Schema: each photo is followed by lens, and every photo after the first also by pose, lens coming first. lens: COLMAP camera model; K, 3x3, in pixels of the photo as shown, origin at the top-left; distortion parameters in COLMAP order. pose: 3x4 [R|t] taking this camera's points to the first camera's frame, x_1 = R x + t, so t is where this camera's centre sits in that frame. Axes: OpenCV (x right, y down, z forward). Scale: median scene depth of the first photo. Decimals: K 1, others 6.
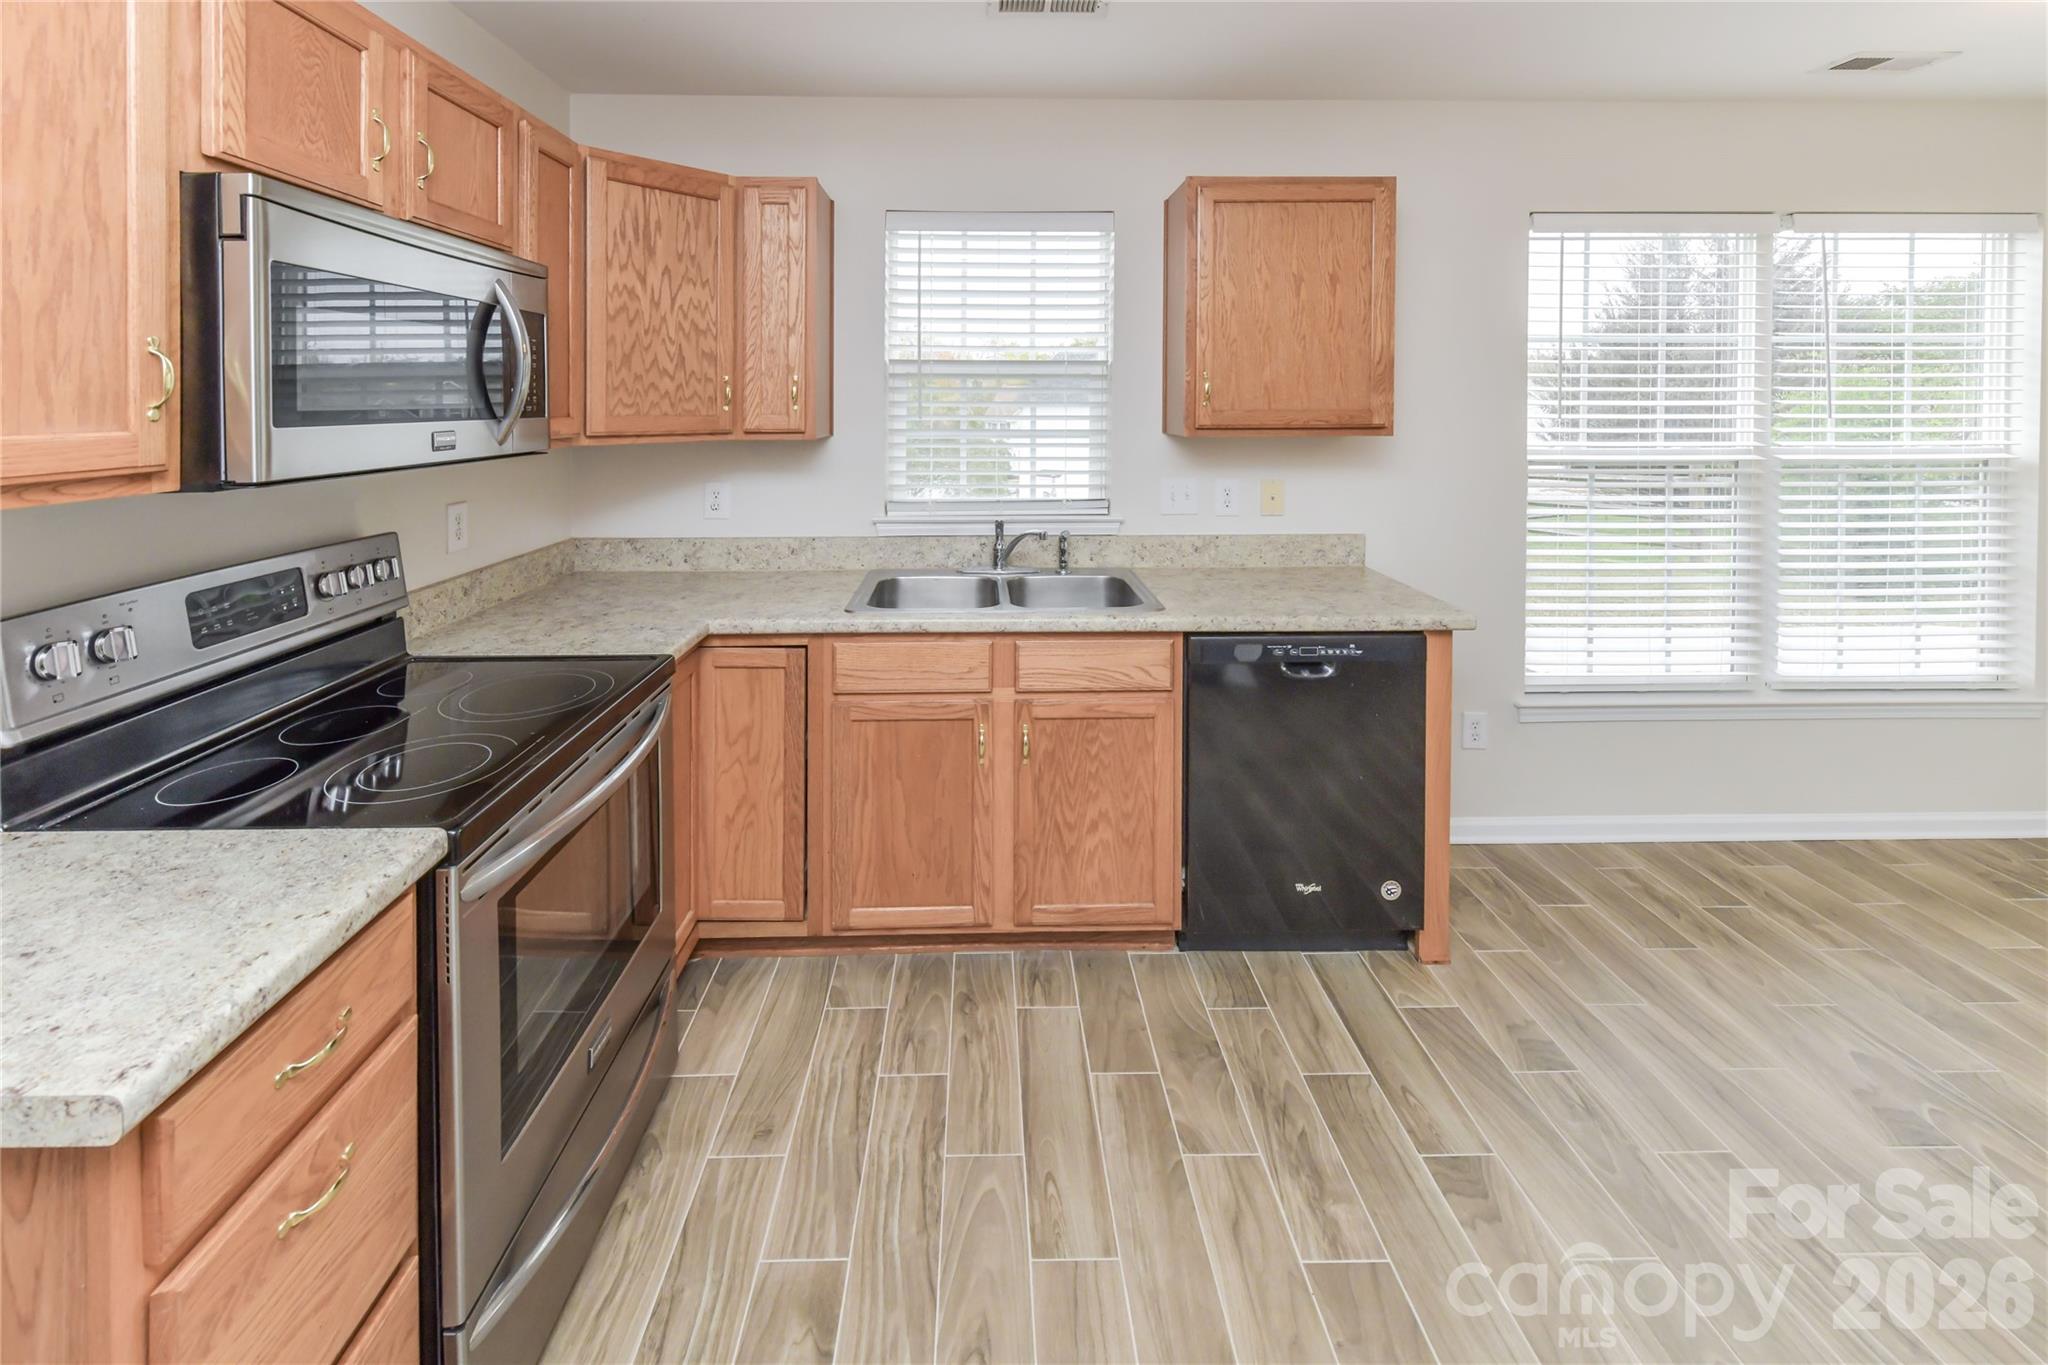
lens RADIAL K [[865.6, 0, 941.6], [0, 865.6, 419.8], [0, 0, 1]] dist [-0.001053, -0.001164]
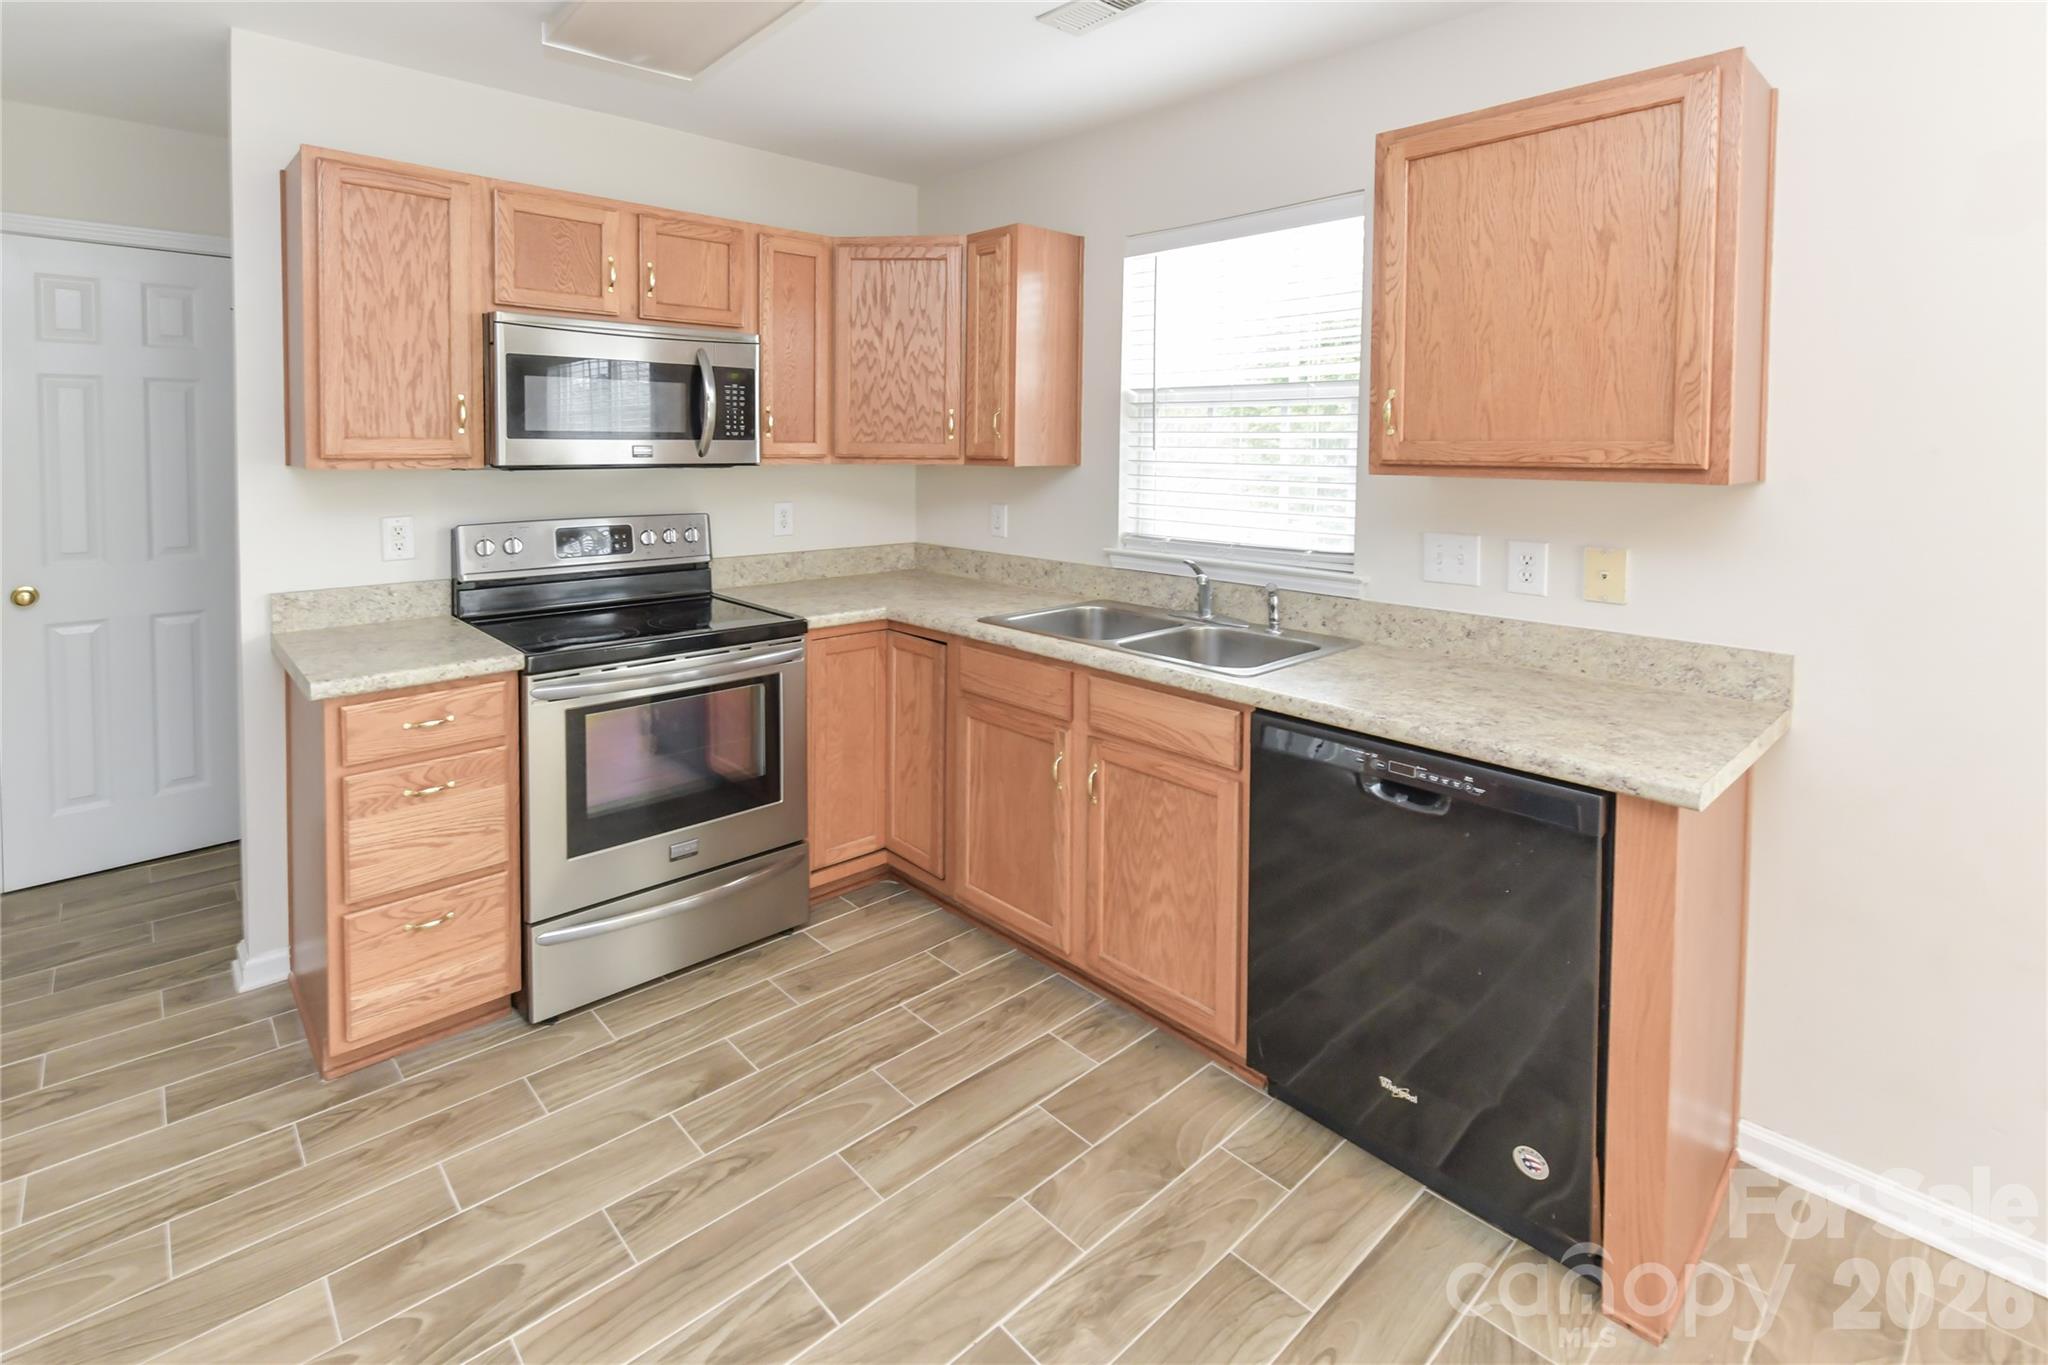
lens RADIAL K [[918.0, 0, 901.6], [0, 918.0, 473.0], [0, 0, 1]] dist [-0.005218, 0.000446]
pose [[0.635690, 0.030223, -0.771353, 0.728762], [-0.022628, 0.999533, 0.020515, 0.012141], [0.771613, 0.004413, 0.636077, 0.178291]]
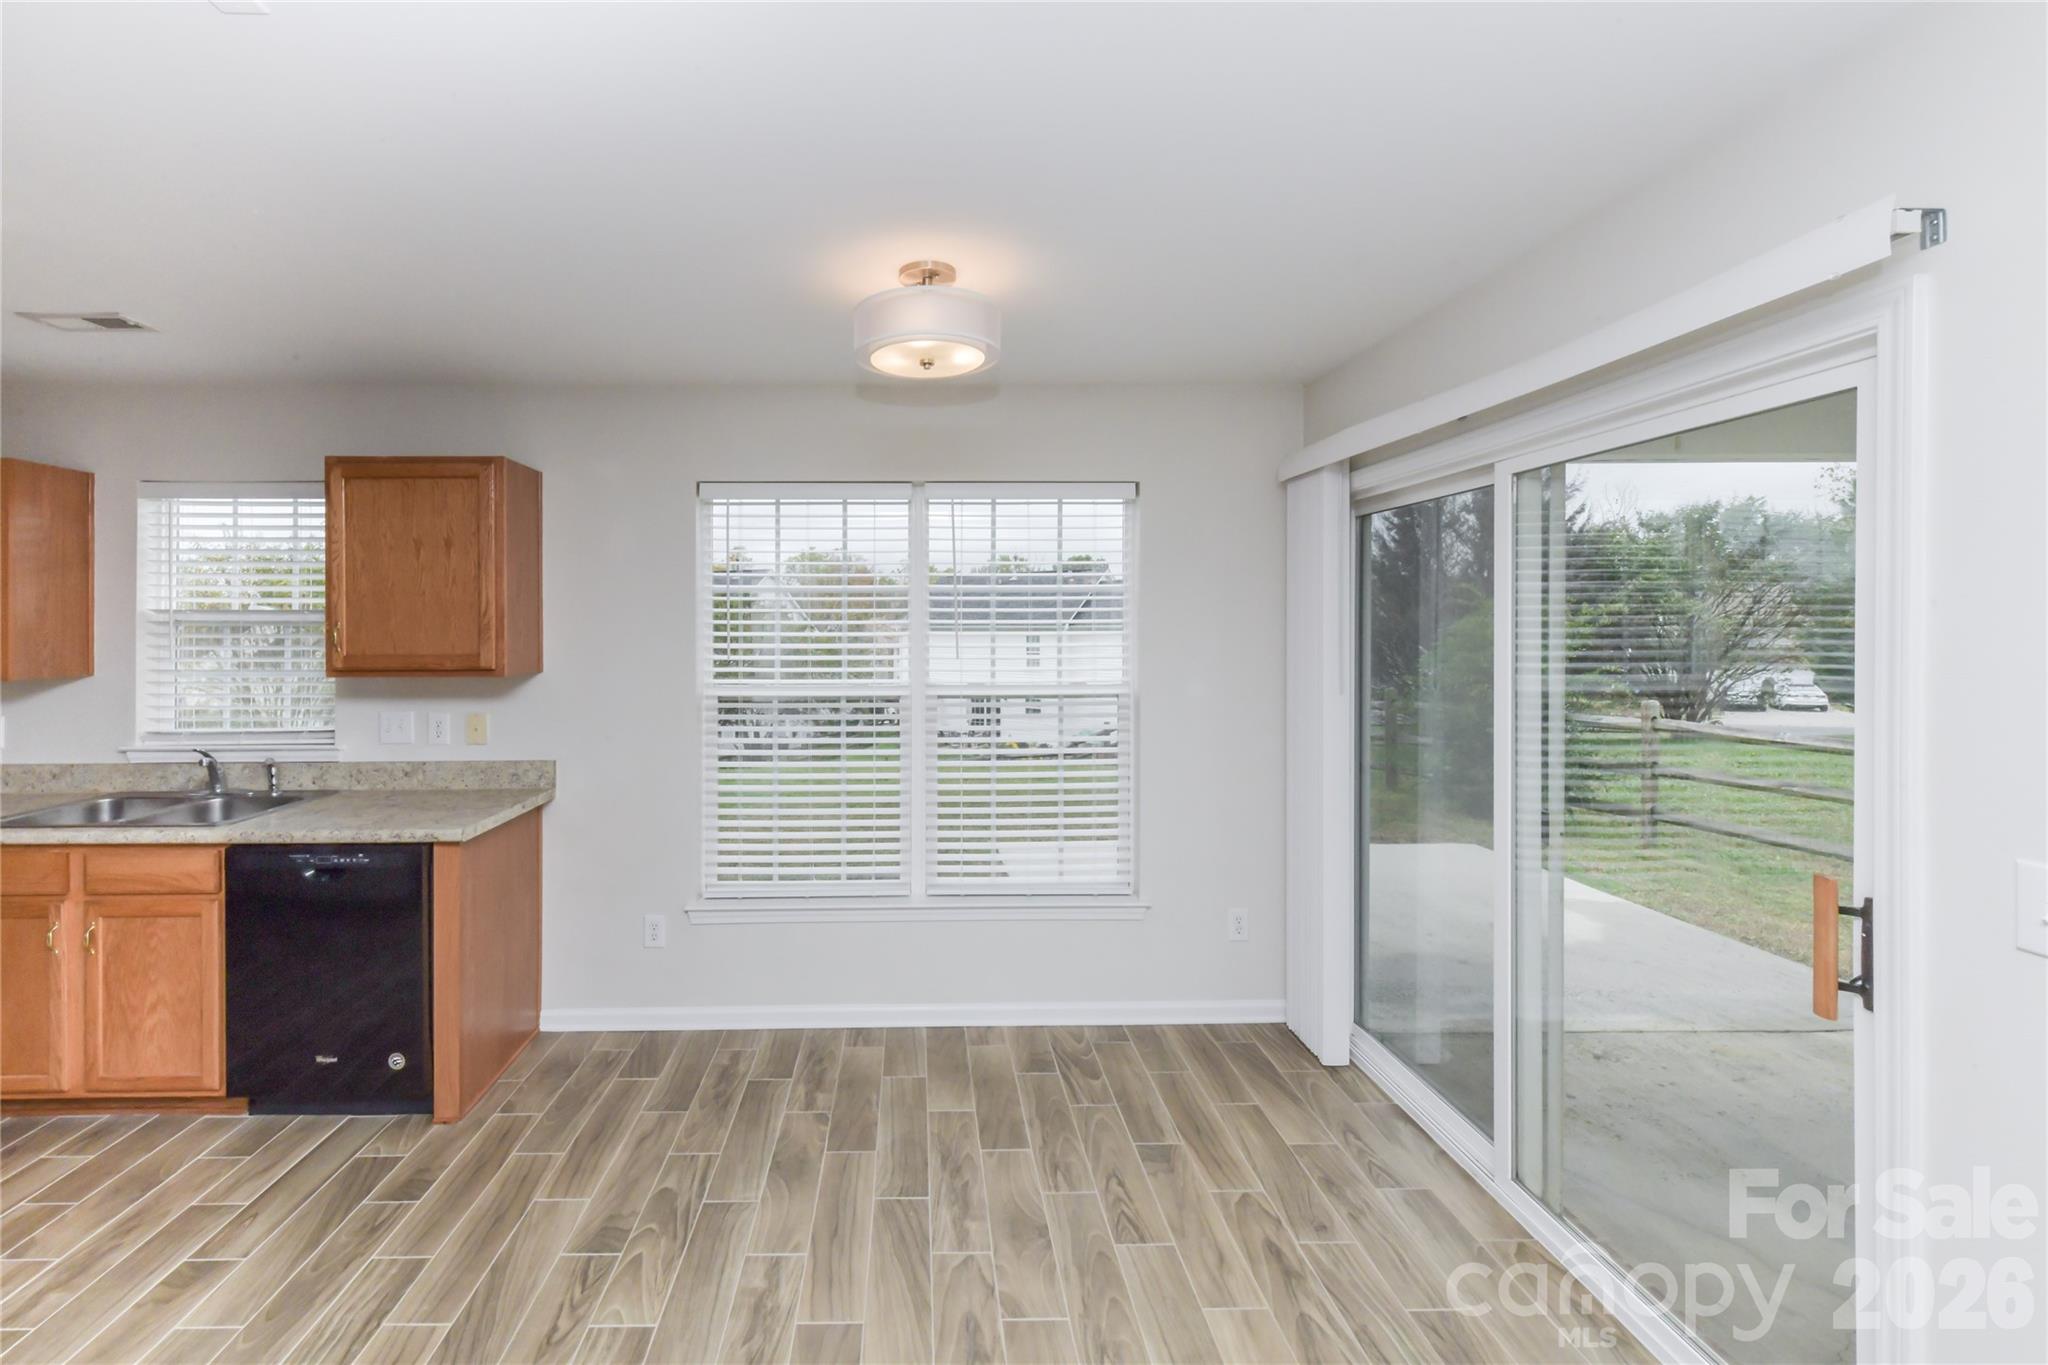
lens RADIAL K [[861.0, 0, 881.2], [0, 861.0, 629.9], [0, 0, 1]] dist [0.009540, -0.003743]
pose [[0.999948, 0.000901, -0.010143, 1.179363], [-0.001088, 0.999829, -0.018465, -0.027546], [0.010125, 0.018475, 0.999778, -0.186652]]
